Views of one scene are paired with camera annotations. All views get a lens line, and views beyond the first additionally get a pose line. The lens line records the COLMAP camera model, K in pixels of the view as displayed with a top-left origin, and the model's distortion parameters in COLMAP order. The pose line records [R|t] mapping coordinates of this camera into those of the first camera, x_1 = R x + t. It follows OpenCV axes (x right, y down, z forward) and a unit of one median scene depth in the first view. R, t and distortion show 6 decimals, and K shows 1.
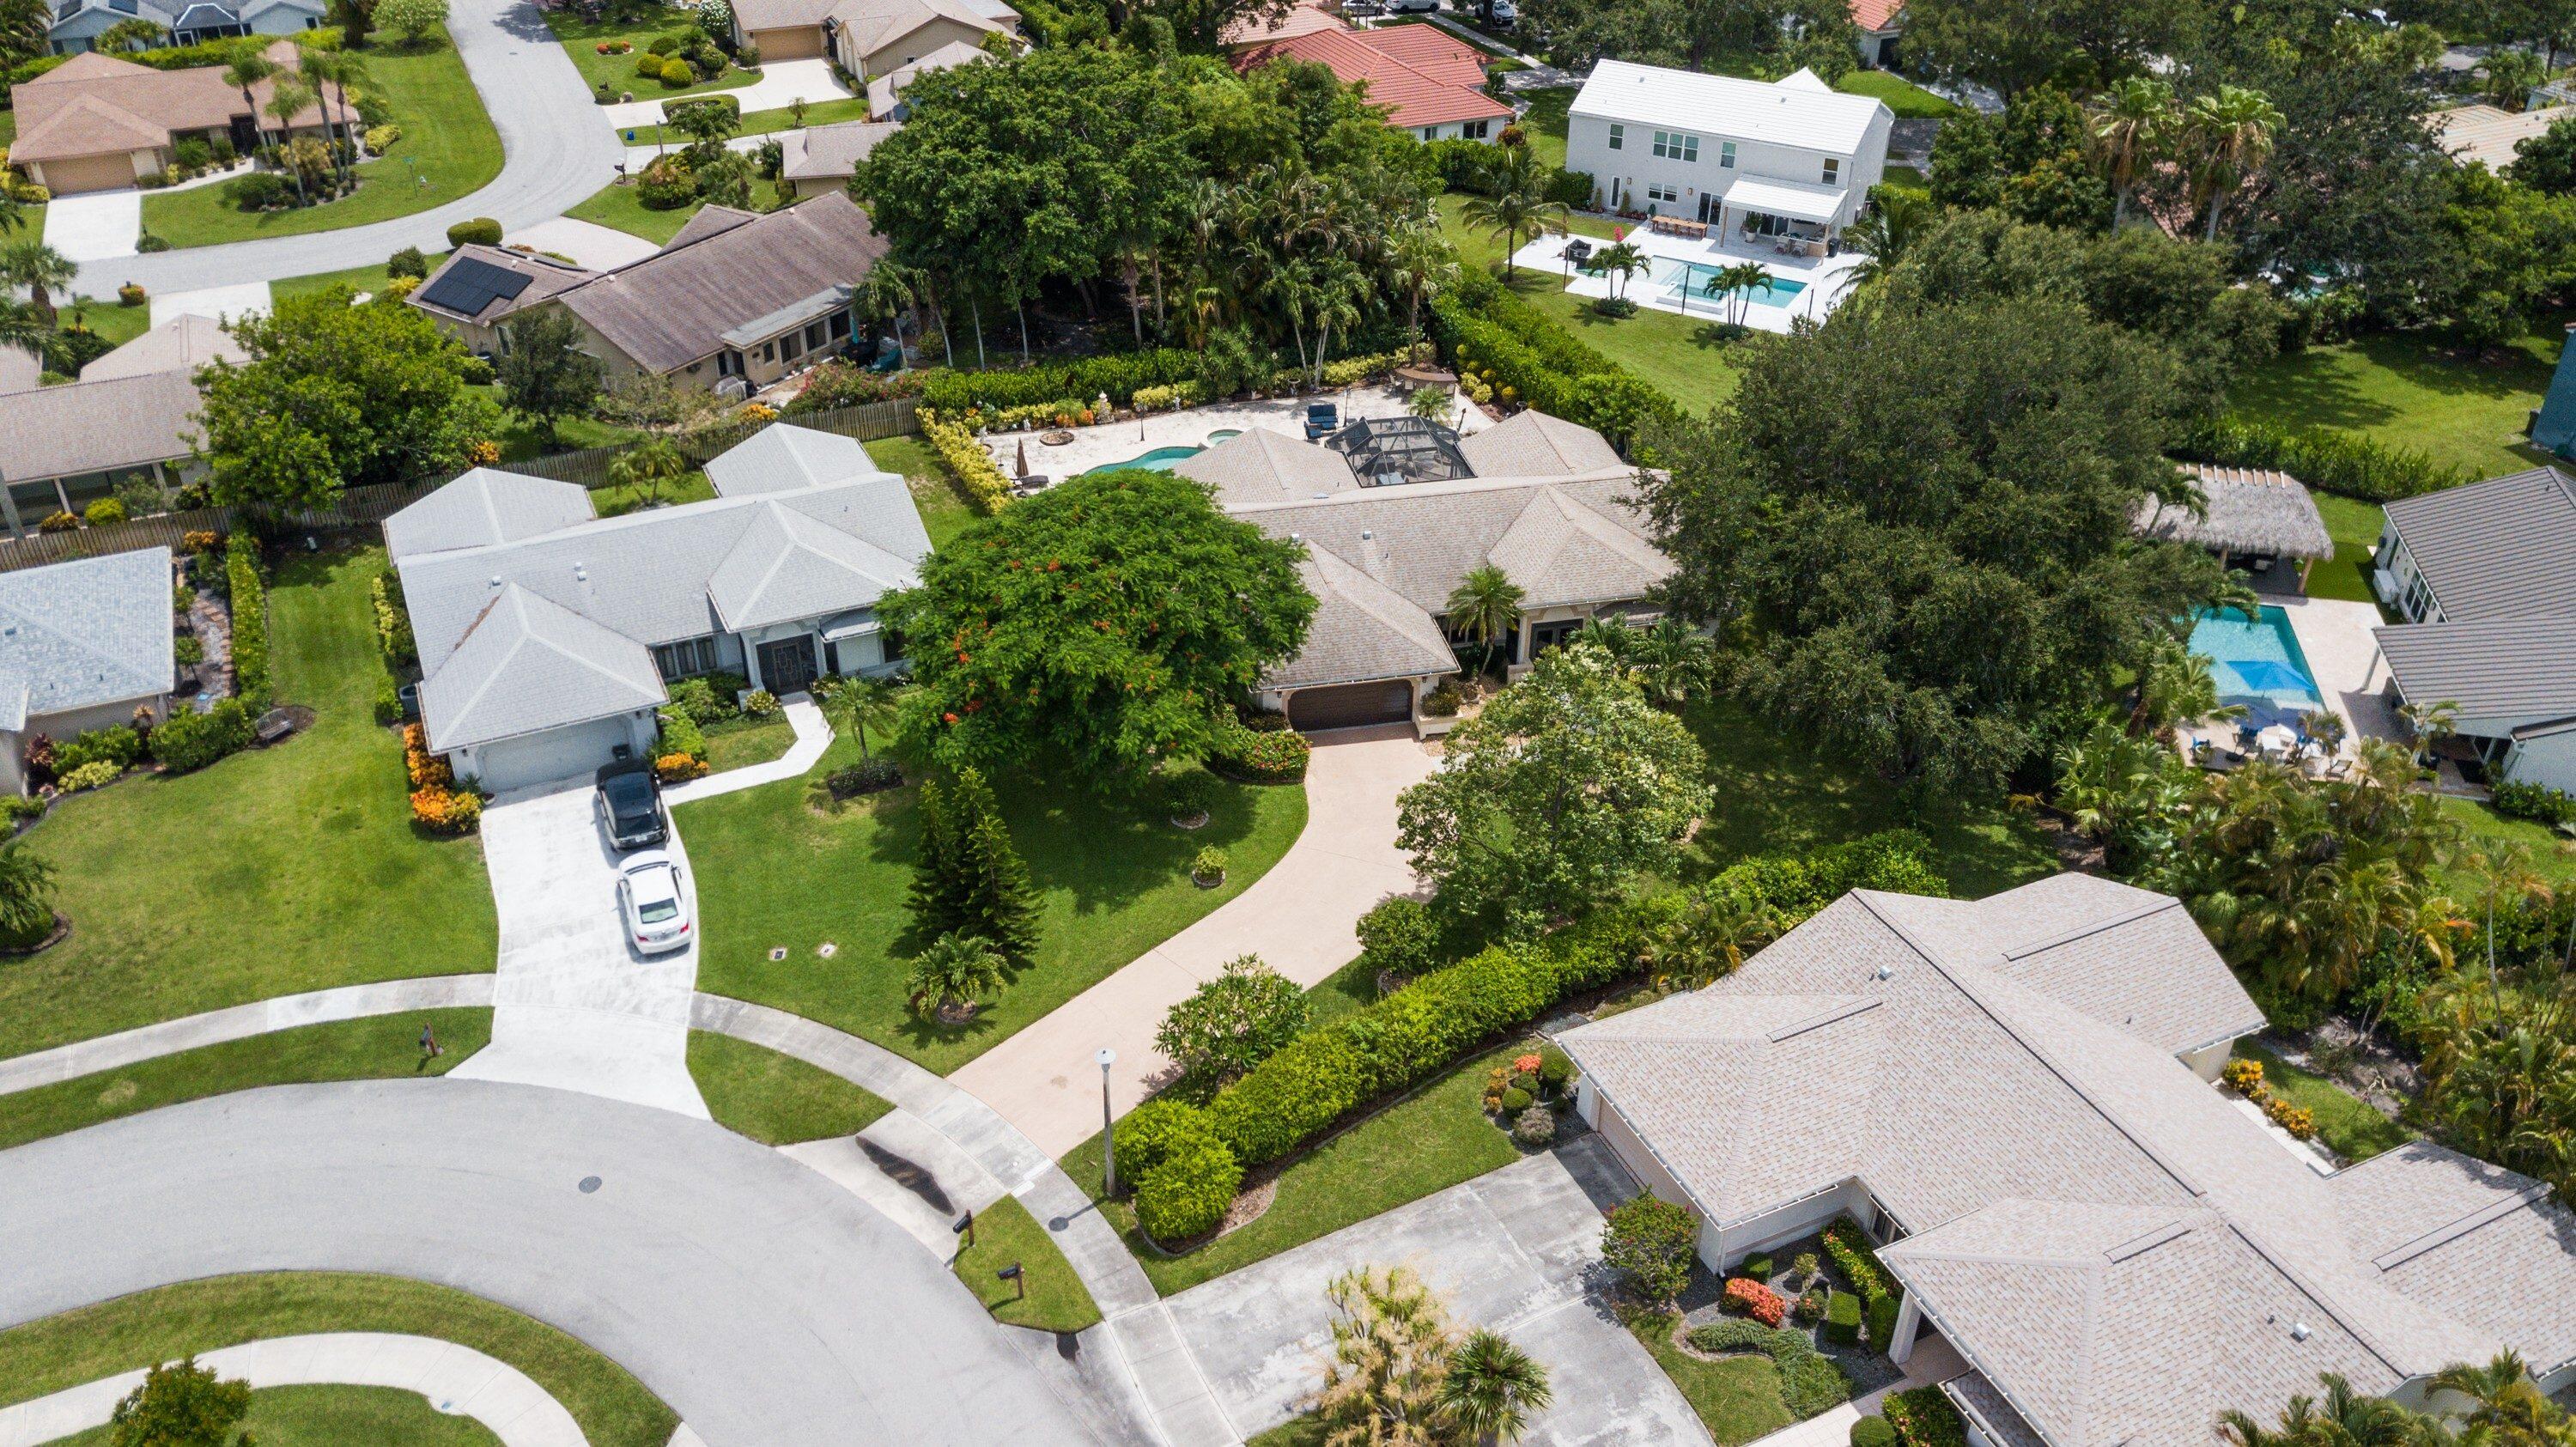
lens RADIAL K [[2029.6, 0, 1278.1], [0, 2029.6, 697.4], [0, 0, 1]] dist [0.046806, -0.077053]
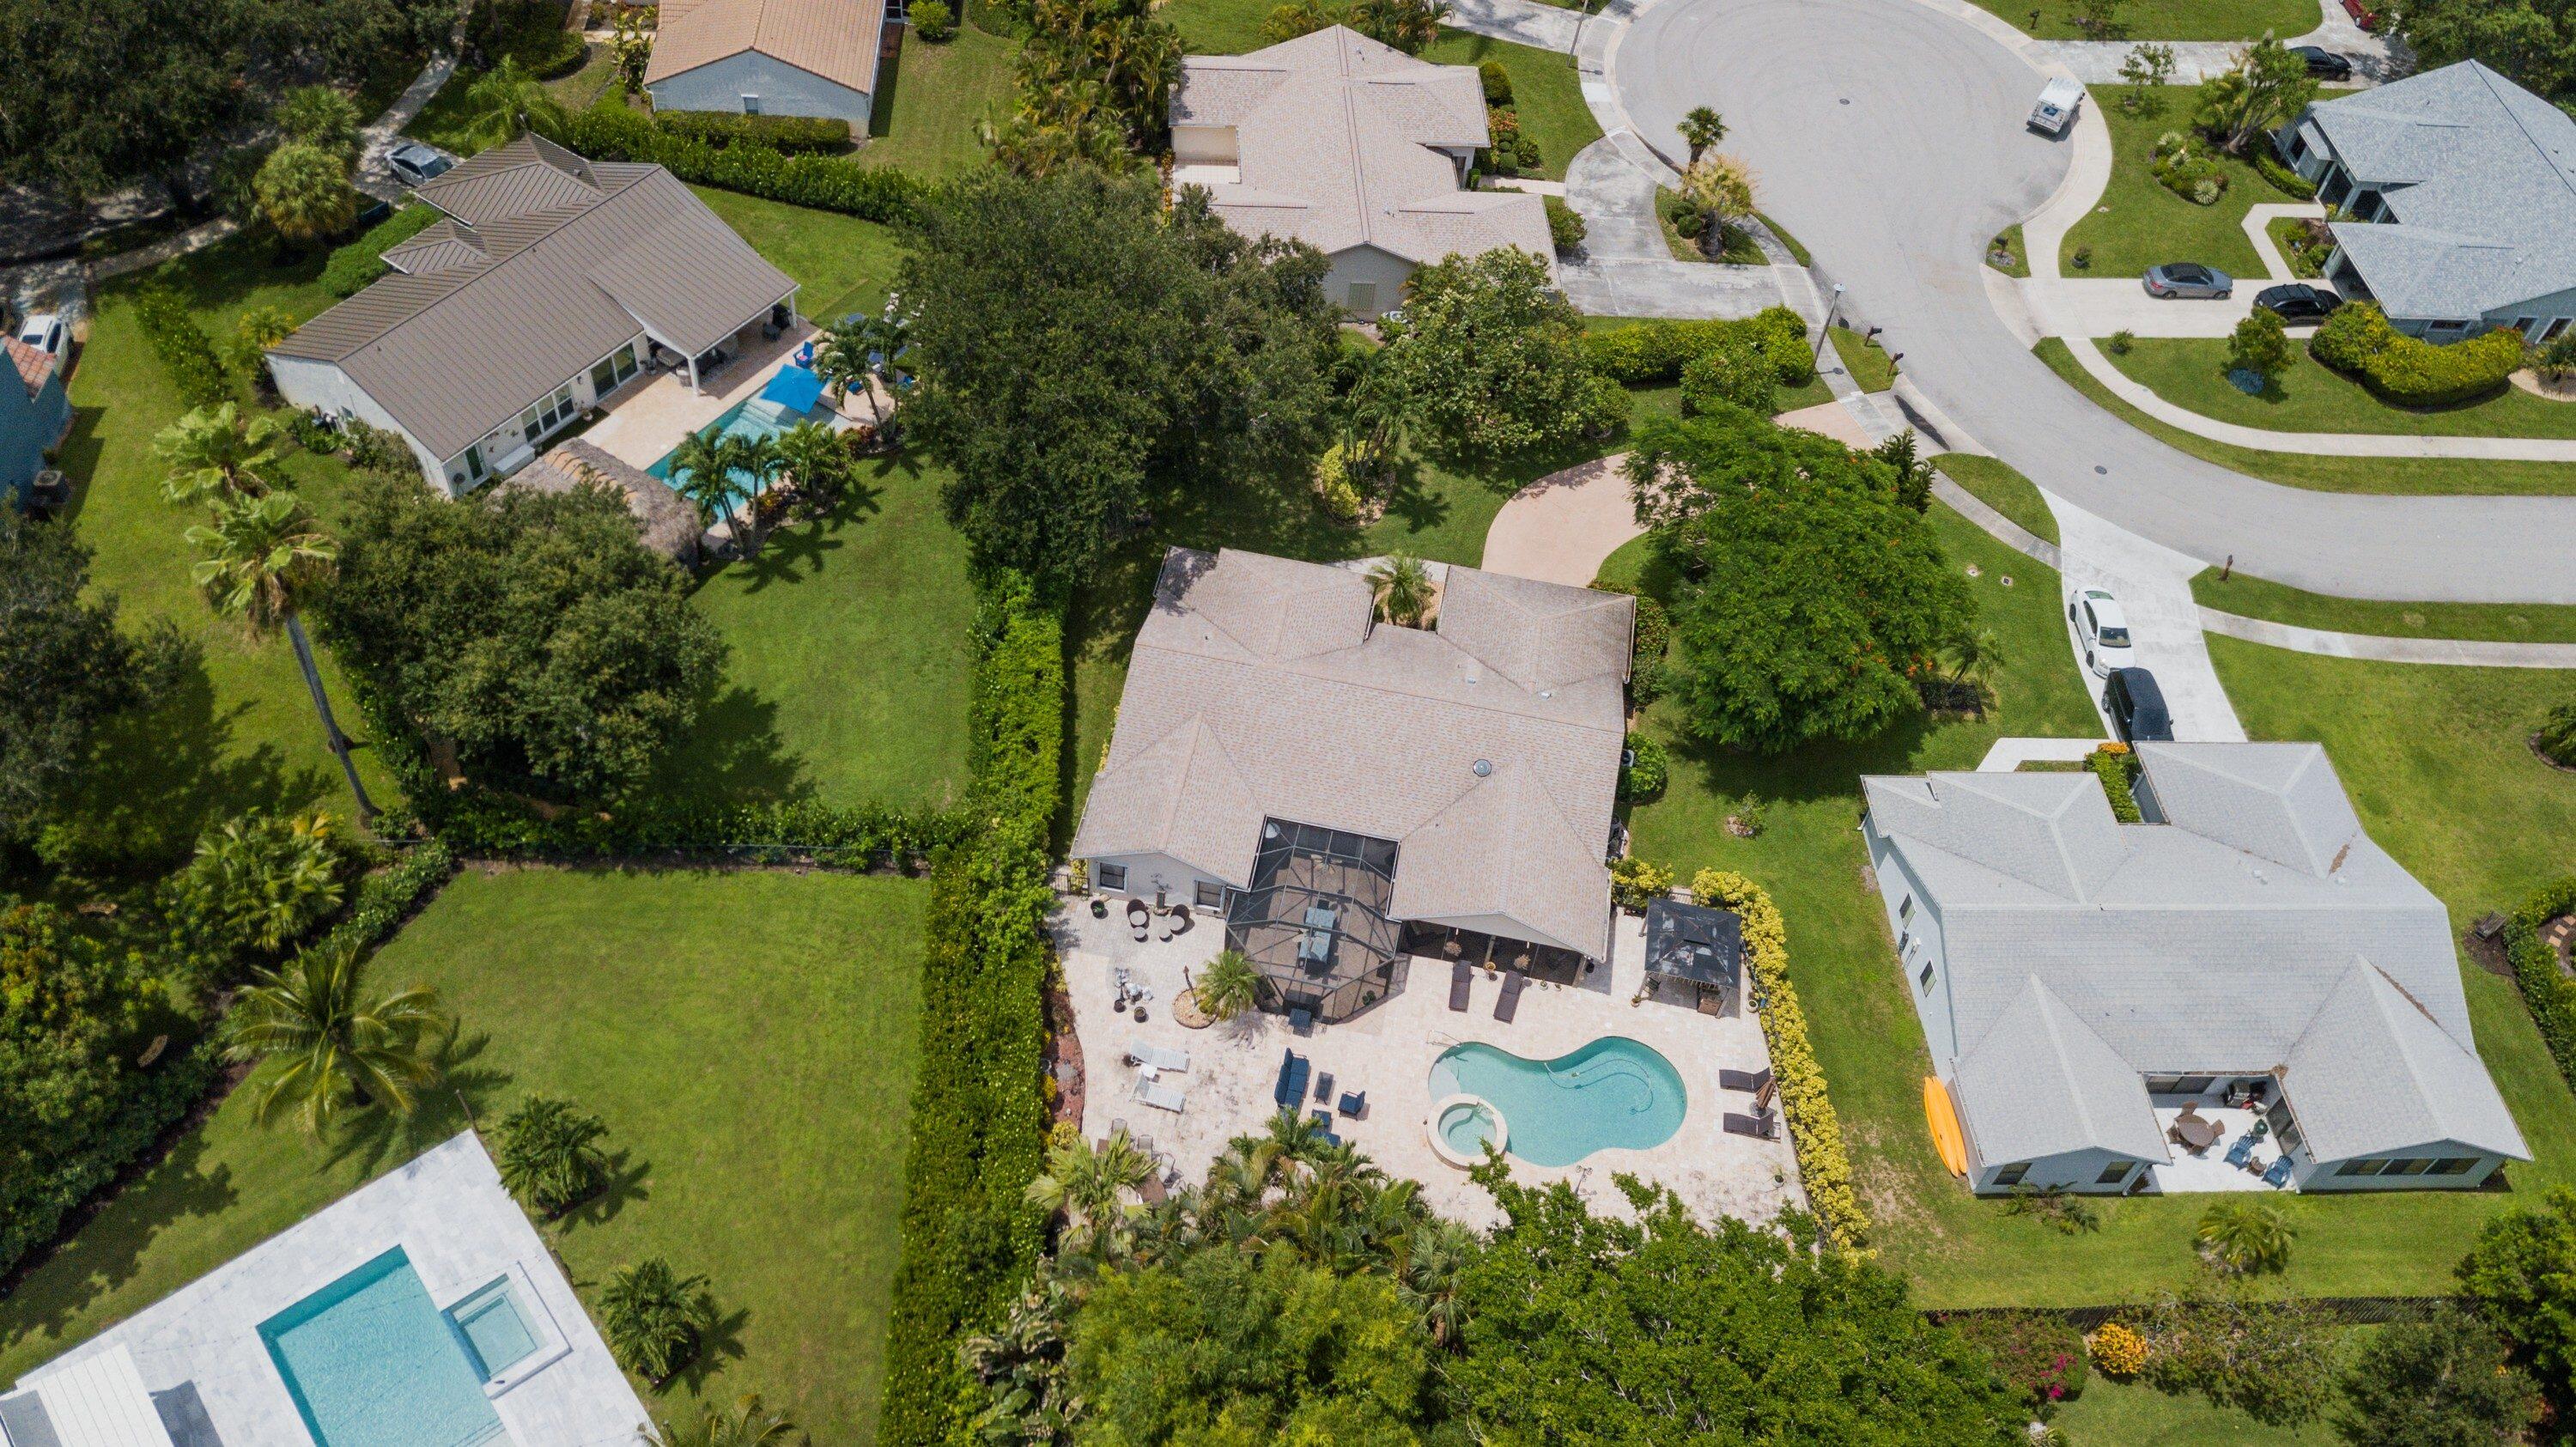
lens RADIAL K [[2029.6, 0, 1278.1], [0, 2029.6, 697.4], [0, 0, 1]] dist [0.046806, -0.077053]
pose [[-0.924740, -0.329291, 0.190851, -0.049328], [0.127761, 0.203778, 0.970645, -0.869860], [-0.358516, 0.921977, -0.146370, 0.979231]]
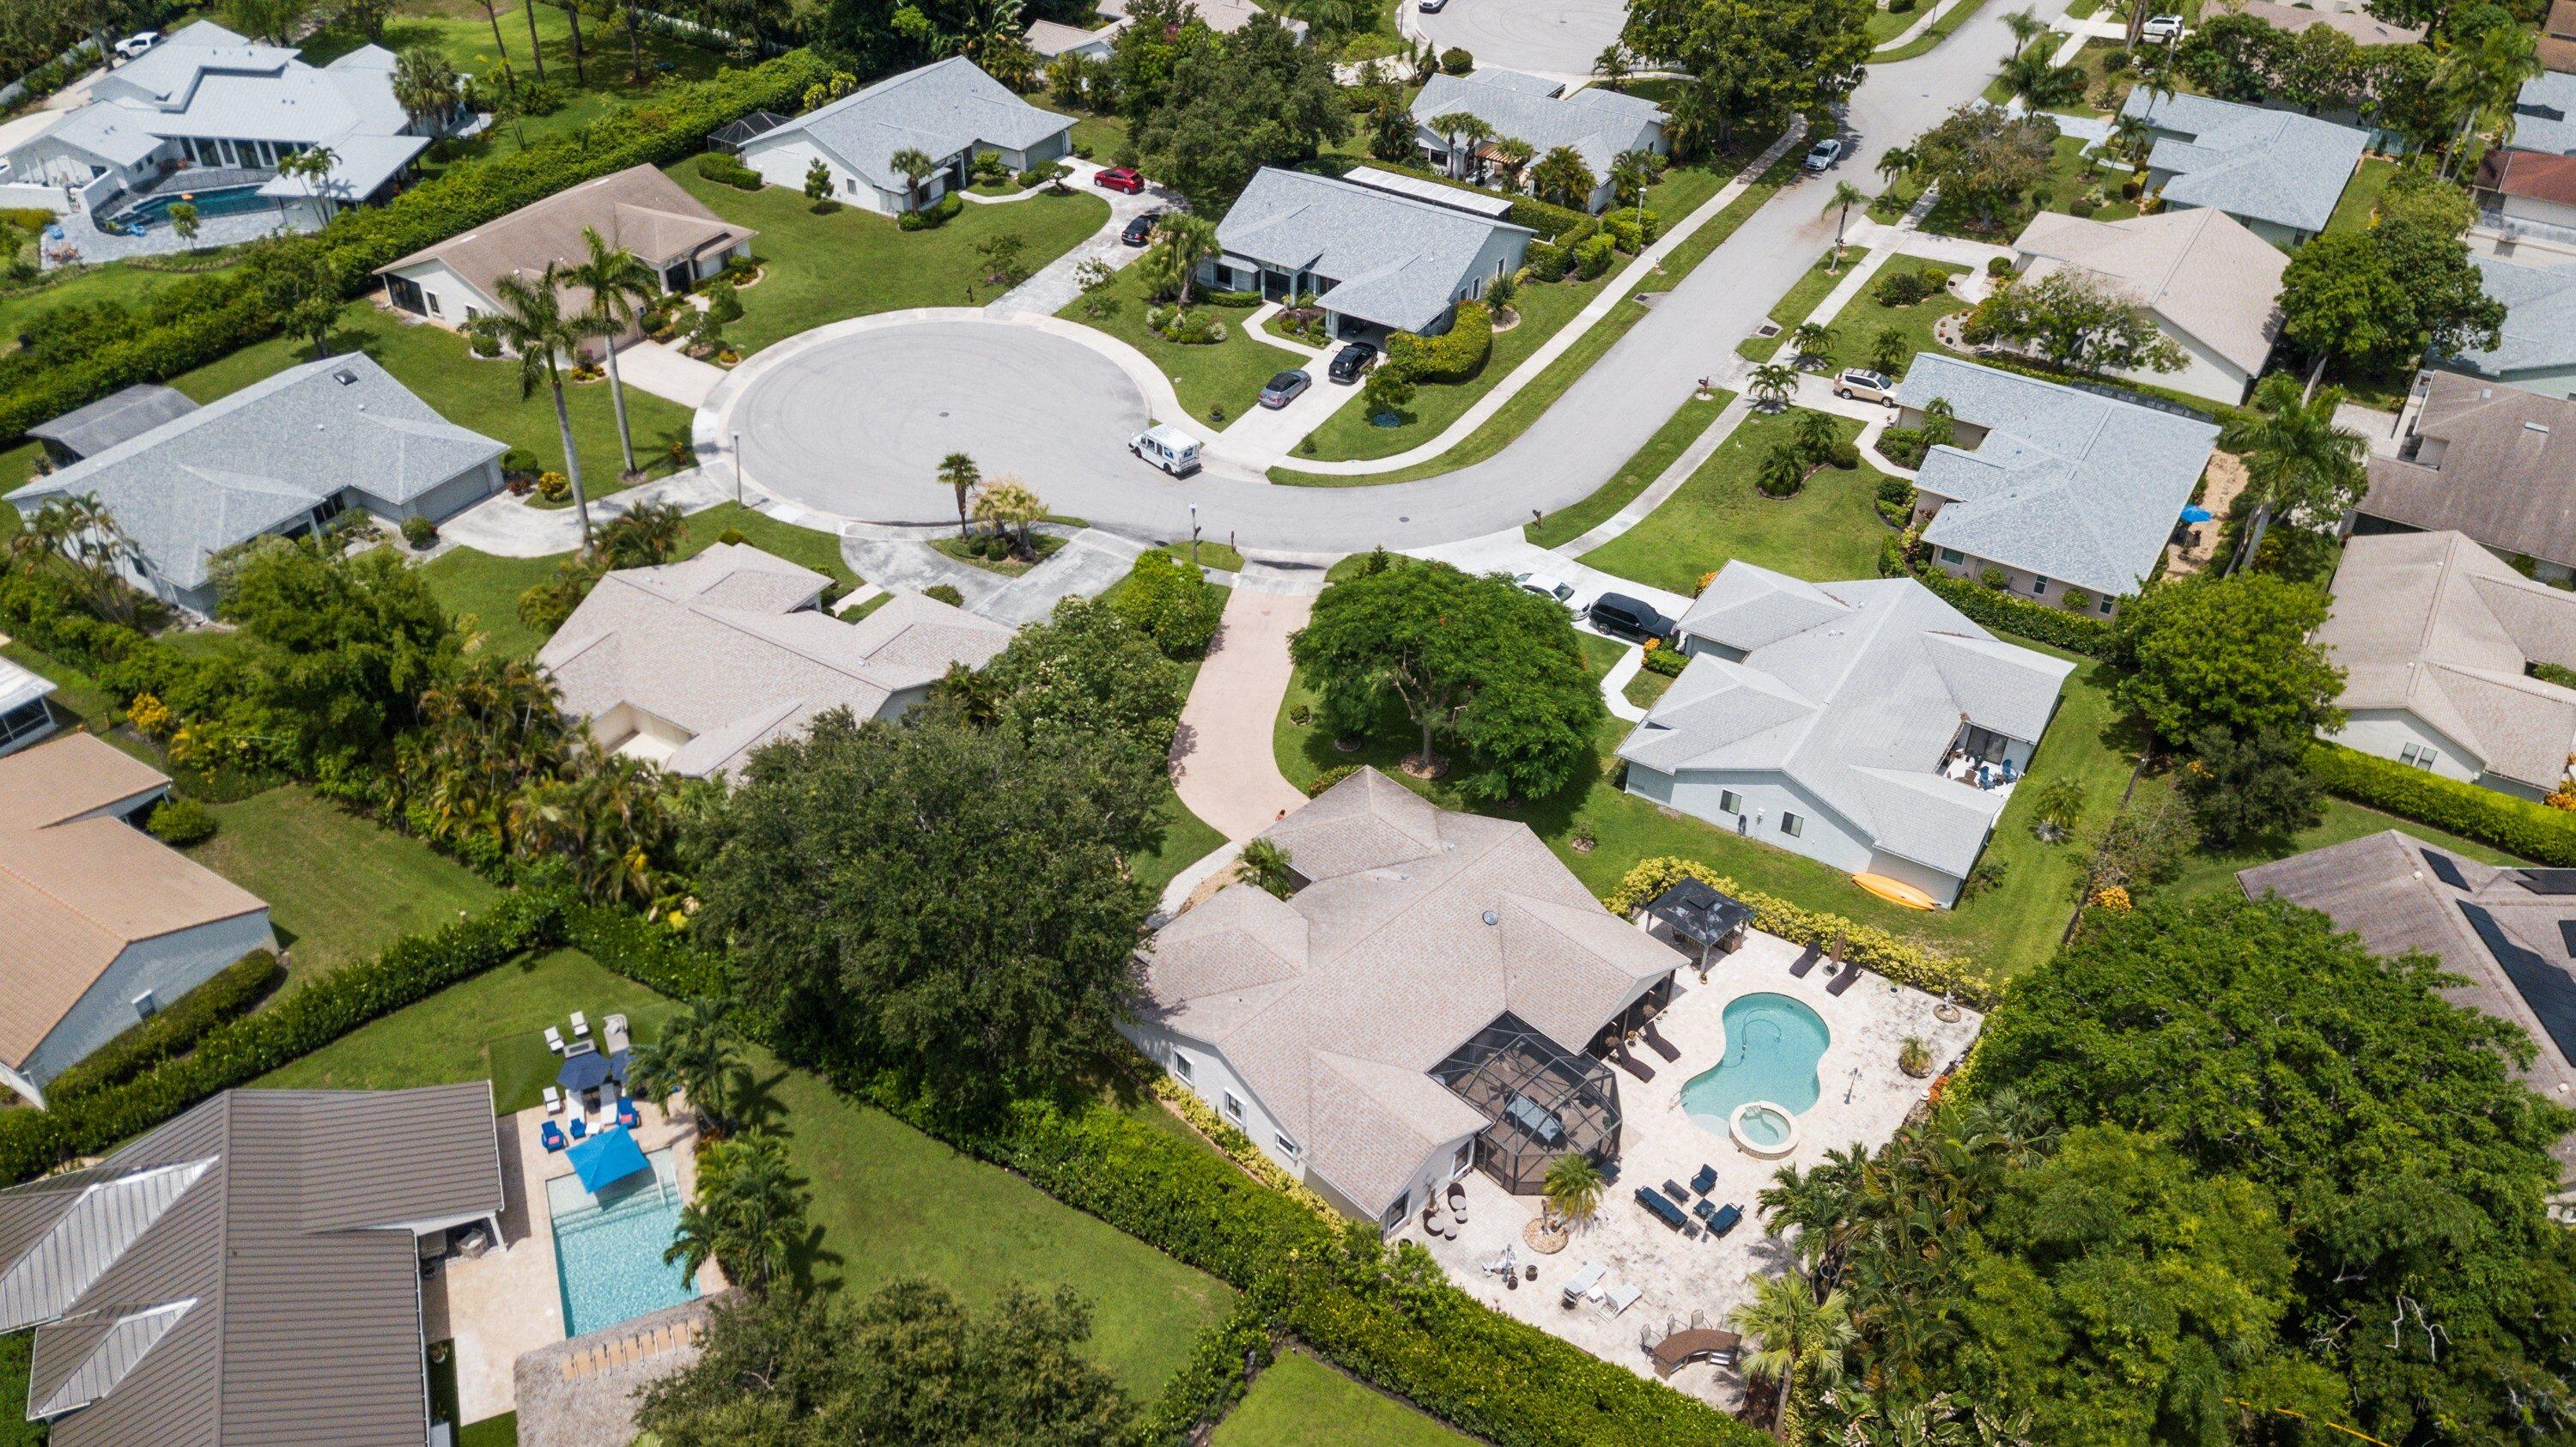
lens RADIAL K [[2005.6, 0, 1280.0], [0, 2005.6, 719.0], [0, 0, 1]] dist [0.042072, -0.062529]
pose [[-0.836212, 0.314459, -0.449293, 0.465228], [-0.305244, 0.413750, 0.857693, -0.850432], [0.455604, 0.854357, -0.249996, 0.963243]]
